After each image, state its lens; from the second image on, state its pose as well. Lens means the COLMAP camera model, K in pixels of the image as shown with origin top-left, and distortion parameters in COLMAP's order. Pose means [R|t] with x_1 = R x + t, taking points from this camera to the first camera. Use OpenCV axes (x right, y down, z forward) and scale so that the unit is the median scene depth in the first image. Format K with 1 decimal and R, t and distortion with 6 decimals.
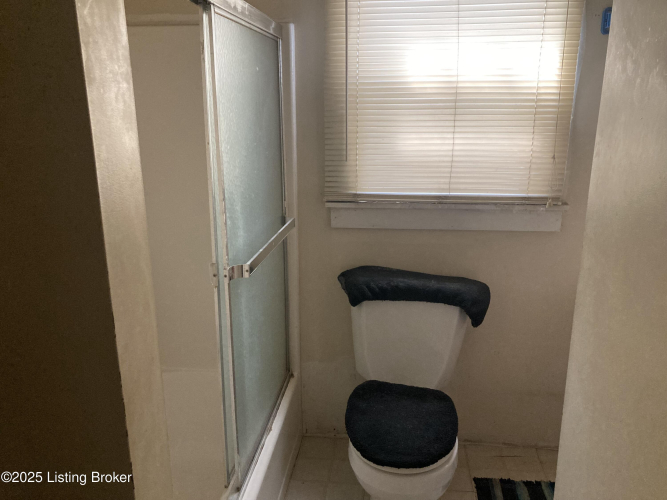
lens RADIAL K [[549.5, 0, 336.5], [0, 549.5, 252.3], [0, 0, 1]] dist [0.015046, -0.011607]
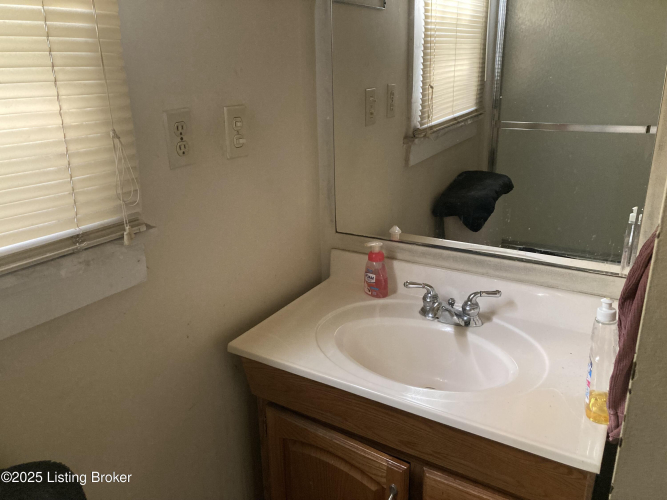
lens RADIAL K [[549.5, 0, 336.5], [0, 549.5, 252.3], [0, 0, 1]] dist [0.015046, -0.011607]
pose [[0.433286, -0.292821, 0.852361, 0.059680], [0.258125, 0.946448, 0.193929, -0.120309], [-0.863502, 0.135989, 0.485666, 0.625646]]
